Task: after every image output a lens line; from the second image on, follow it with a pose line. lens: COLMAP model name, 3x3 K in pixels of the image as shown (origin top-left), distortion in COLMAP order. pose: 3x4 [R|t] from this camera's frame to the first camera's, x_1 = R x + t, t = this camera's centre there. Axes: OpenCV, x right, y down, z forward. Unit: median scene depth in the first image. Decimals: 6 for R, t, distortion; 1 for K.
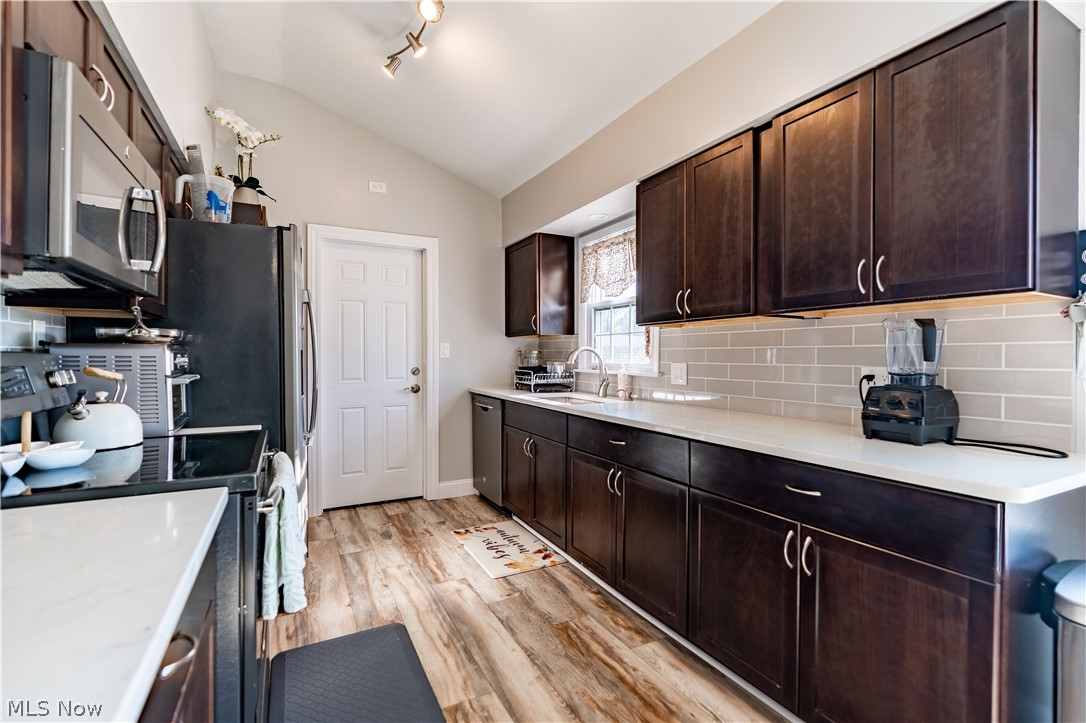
lens RADIAL K [[484.6, 0, 543.0], [0, 484.6, 361.5], [0, 0, 1]] dist [0.000646, 0.000313]
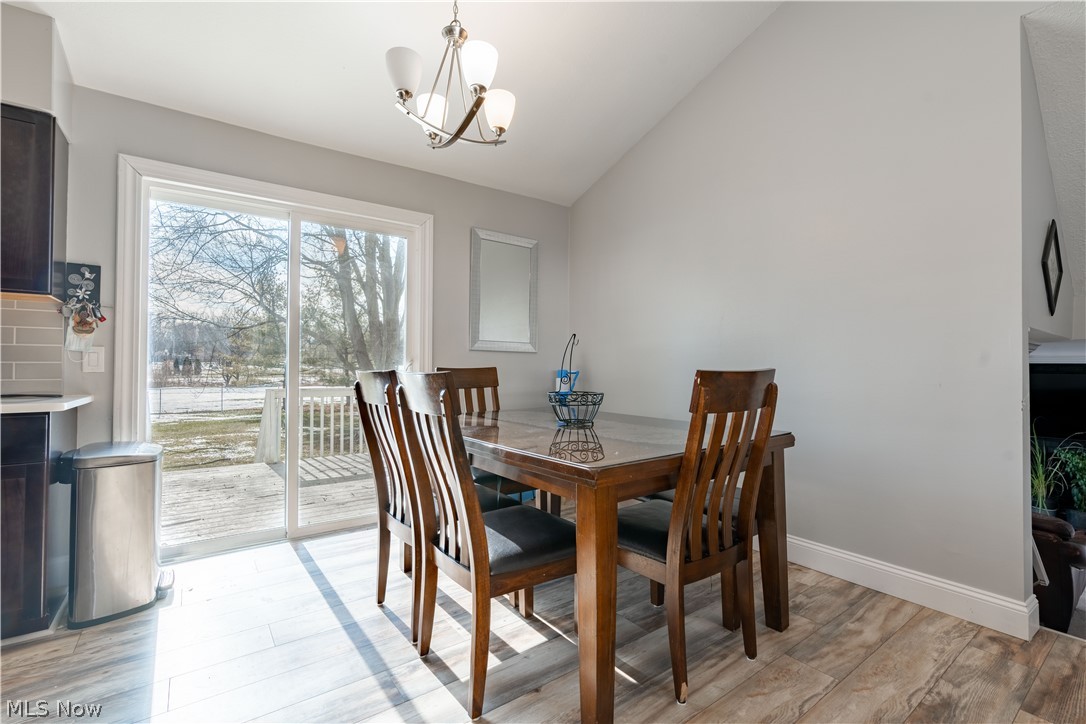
lens RADIAL K [[484.6, 0, 543.0], [0, 484.6, 362.0], [0, 0, 1]] dist [0.000646, 0.000313]
pose [[-0.147813, 0.008015, 0.988983, -0.835467], [0.000150, 0.999967, -0.008082, 0.092530], [-0.989015, -0.001046, -0.147810, -0.401378]]
